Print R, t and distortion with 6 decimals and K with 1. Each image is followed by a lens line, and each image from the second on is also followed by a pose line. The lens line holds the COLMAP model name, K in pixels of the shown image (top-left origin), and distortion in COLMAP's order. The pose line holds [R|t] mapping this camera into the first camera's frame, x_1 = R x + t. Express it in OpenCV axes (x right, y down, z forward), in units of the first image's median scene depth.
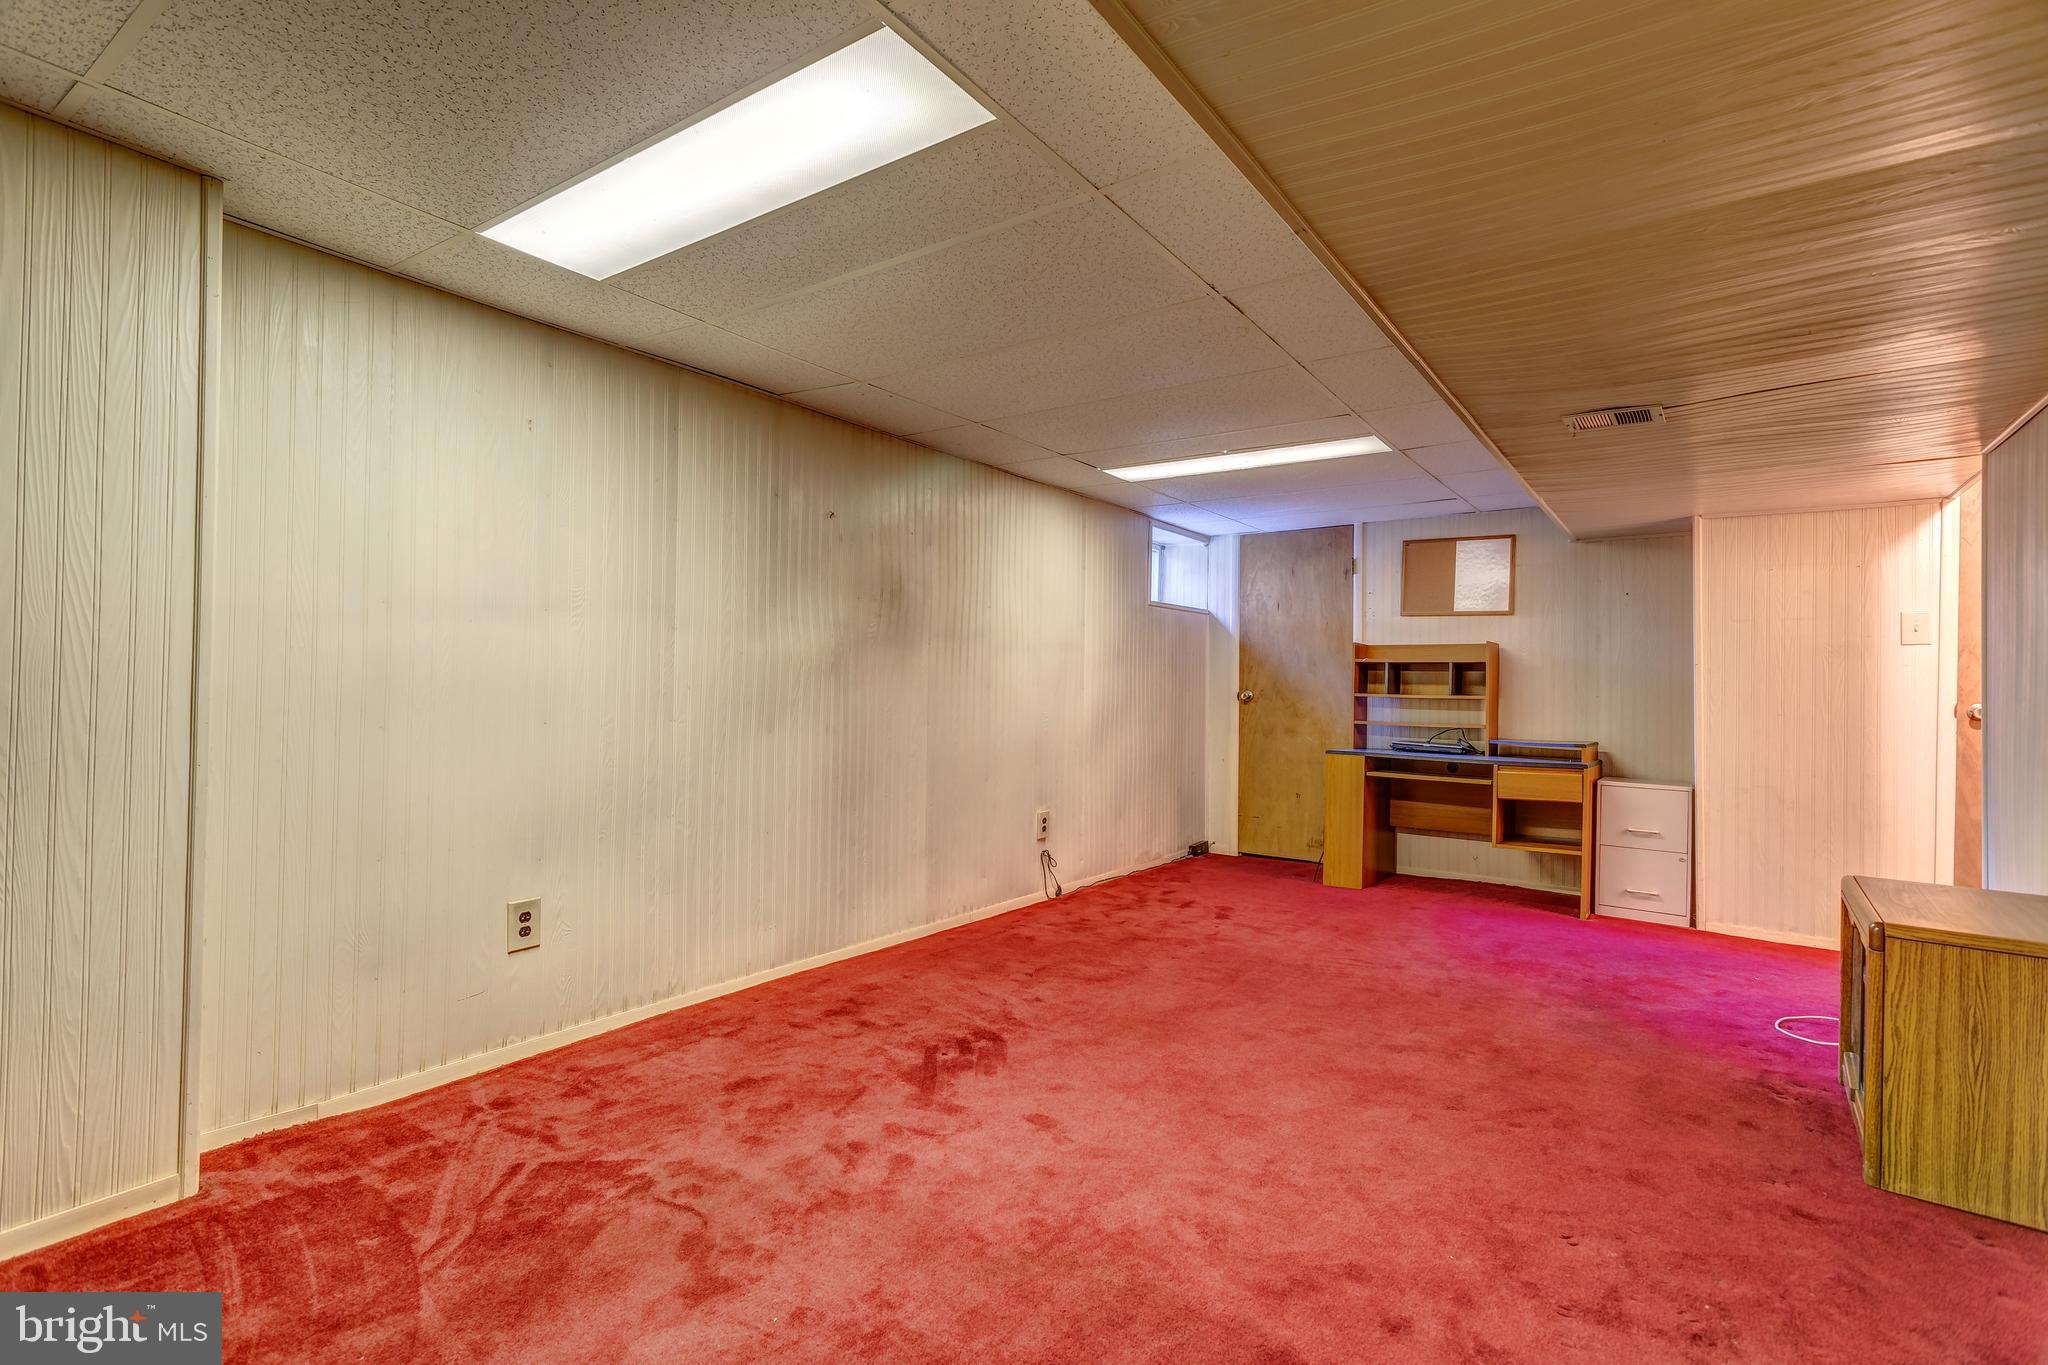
lens RADIAL K [[954.5, 0, 1021.6], [0, 954.5, 689.3], [0, 0, 1]] dist [0.001152, -0.000100]
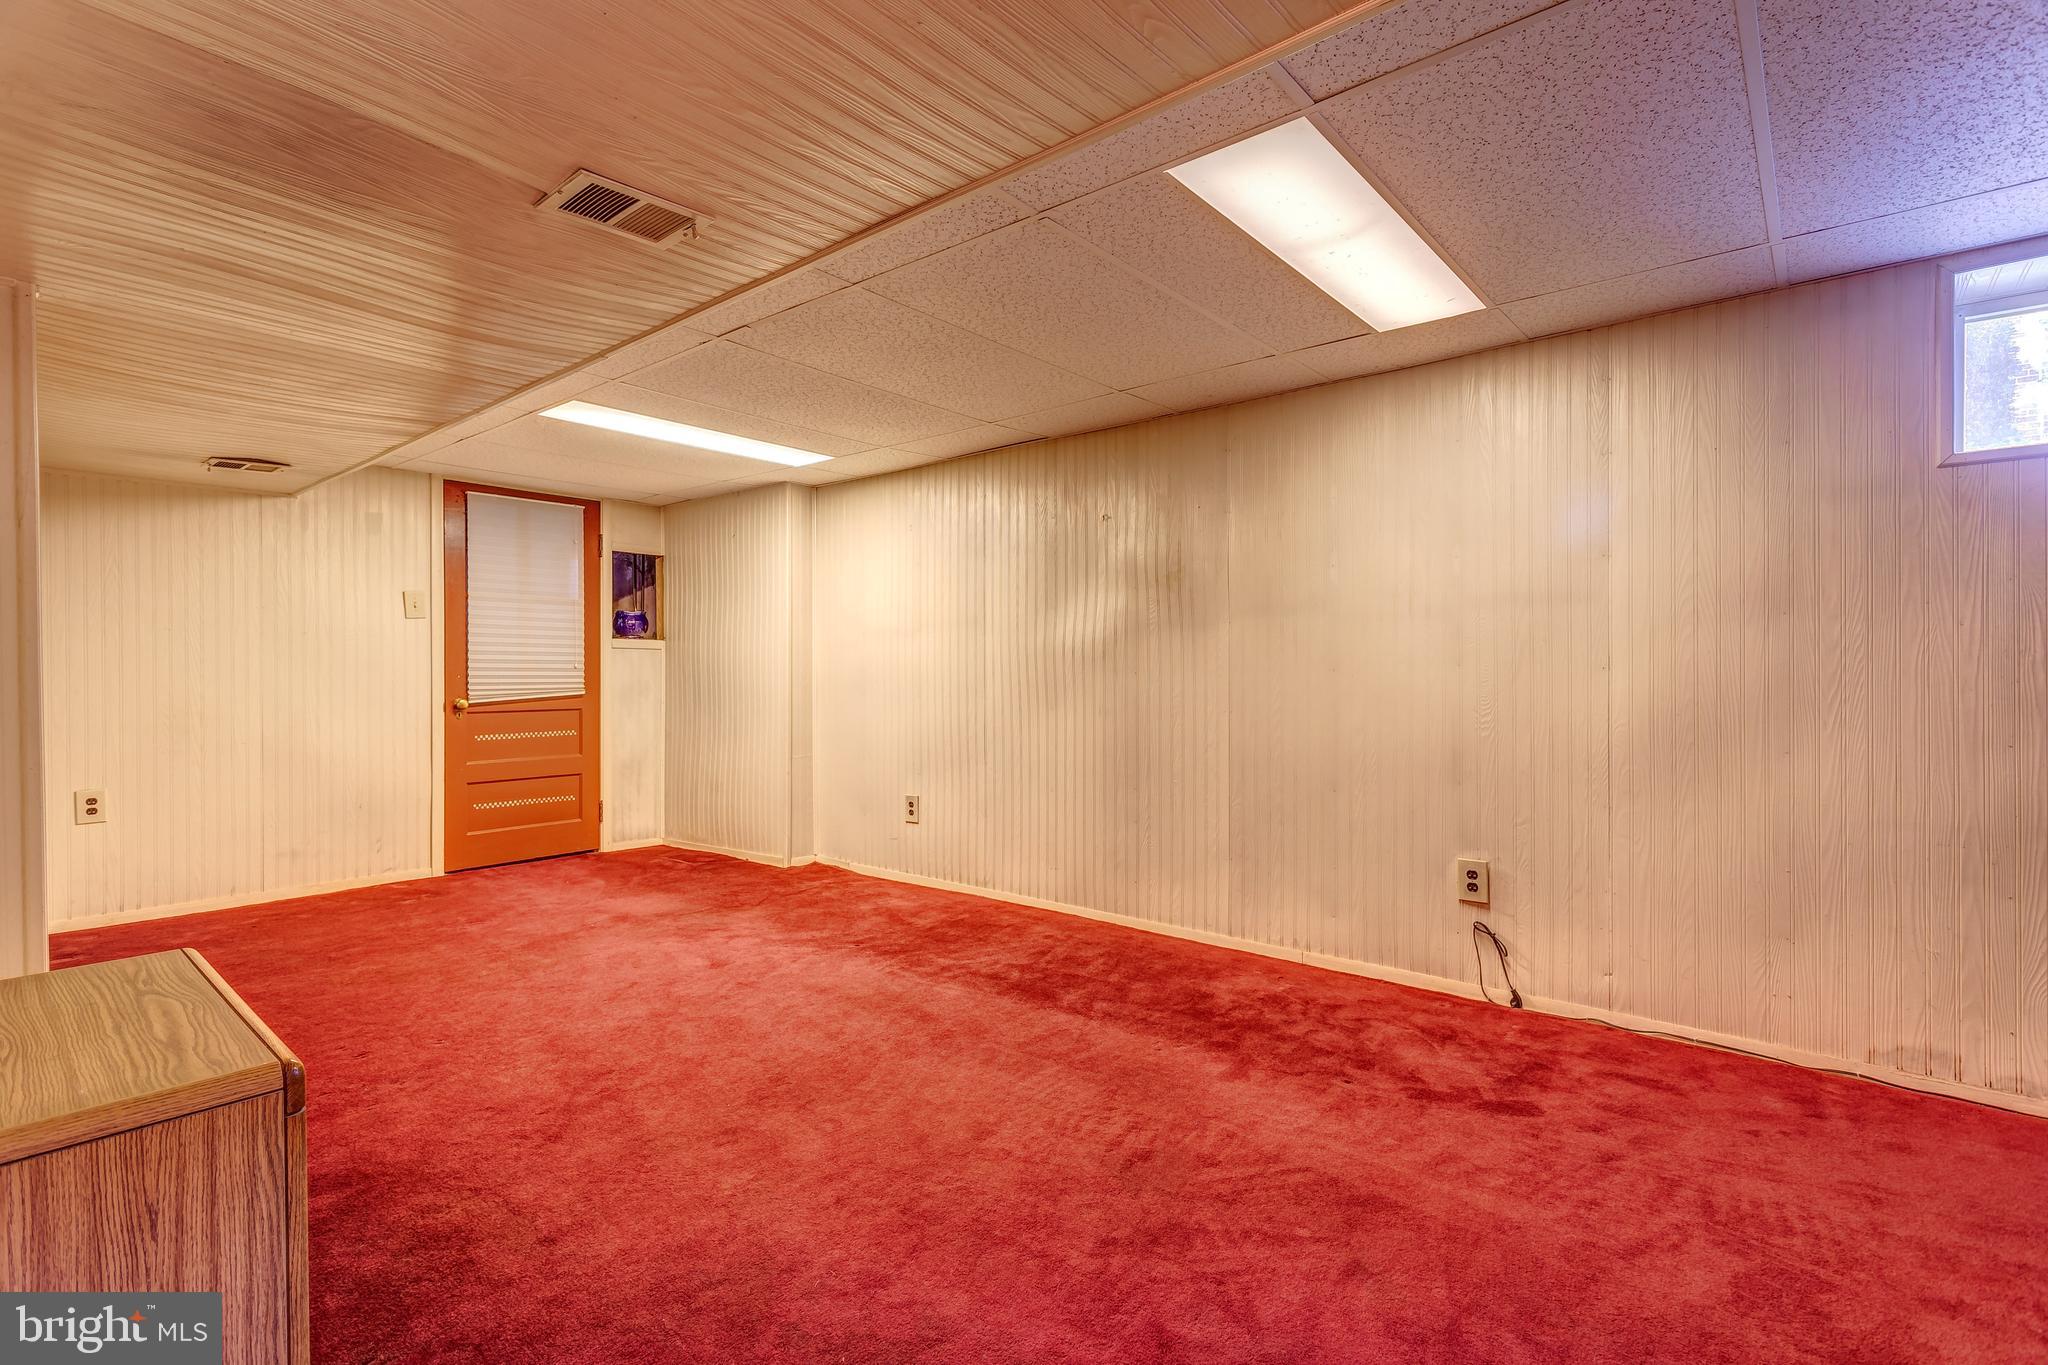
lens RADIAL K [[986.4, 0, 1009.2], [0, 986.4, 671.9], [0, 0, 1]] dist [0.005415, -0.000298]
pose [[-0.095186, -0.014629, -0.995352, 0.876205], [0.000784, 0.999891, -0.014771, 0.012808], [0.995459, -0.002187, -0.095164, 0.917123]]
